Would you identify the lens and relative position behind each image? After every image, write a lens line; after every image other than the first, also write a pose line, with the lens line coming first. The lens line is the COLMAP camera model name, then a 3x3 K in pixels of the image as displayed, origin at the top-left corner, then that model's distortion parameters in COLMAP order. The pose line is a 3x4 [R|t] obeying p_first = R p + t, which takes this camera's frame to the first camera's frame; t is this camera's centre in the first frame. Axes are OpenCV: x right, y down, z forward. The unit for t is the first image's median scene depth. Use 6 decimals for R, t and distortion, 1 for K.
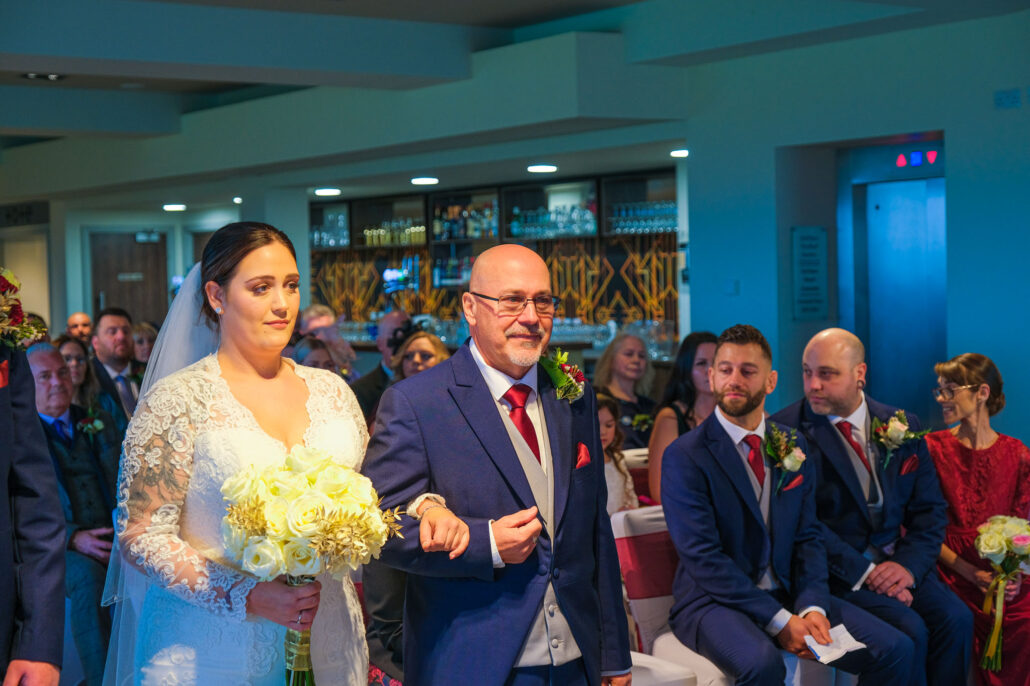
lens RADIAL K [[1739.6, 0, 515.9], [0, 1739.6, 342.9], [0, 0, 1]] dist [-0.014971, 0.057430]
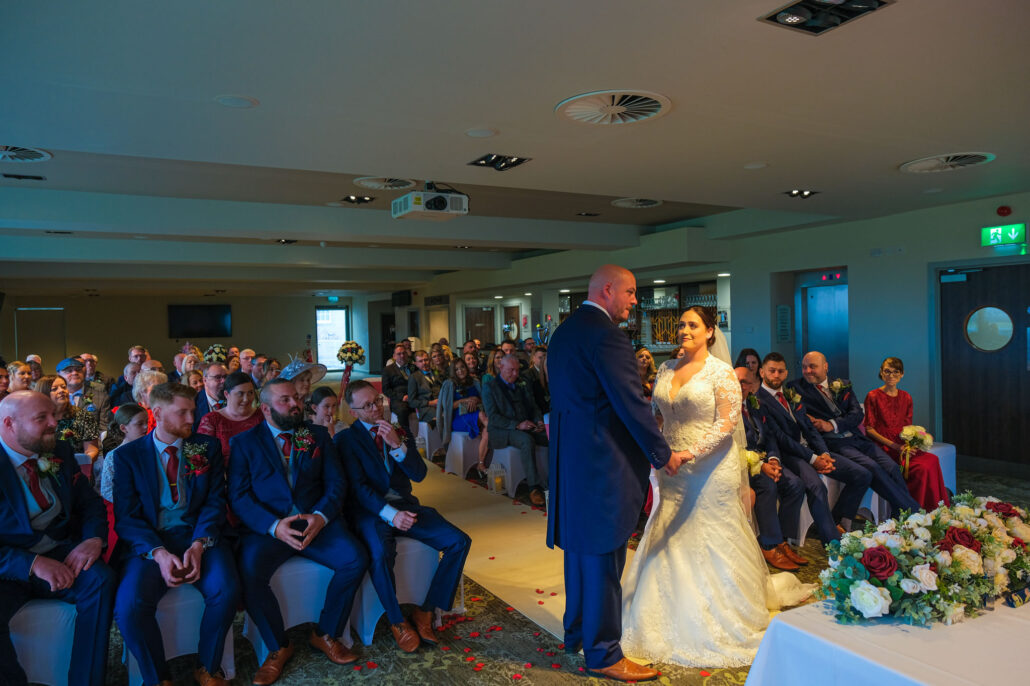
lens RADIAL K [[709.8, 0, 510.3], [0, 709.8, 341.3], [0, 0, 1]] dist [-0.004402, 0.010449]
pose [[0.991220, 0.002899, -0.132195, -0.058426], [-0.004726, 0.999898, -0.013511, 0.000177], [0.132142, 0.014017, 0.991132, -0.030908]]
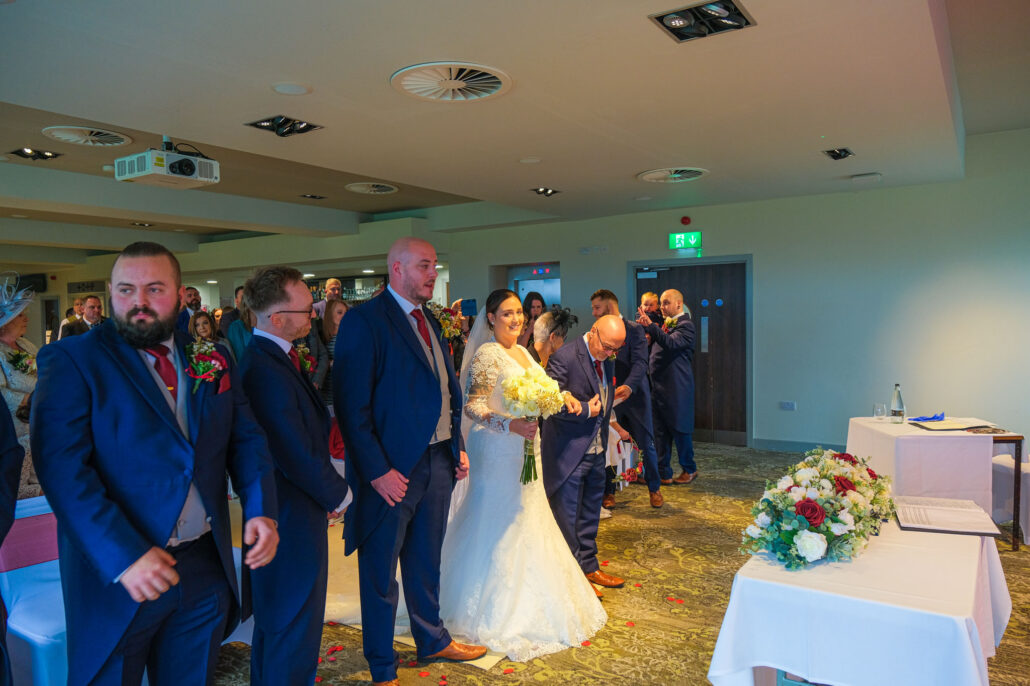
lens RADIAL K [[712.0, 0, 513.3], [0, 712.0, 347.5], [0, 0, 1]] dist [-0.010177, 0.004359]
pose [[0.940882, -0.012541, 0.338503, -0.126291], [0.011095, 0.999919, 0.006204, 0.002578], [-0.338553, -0.002082, 0.940945, -0.009031]]
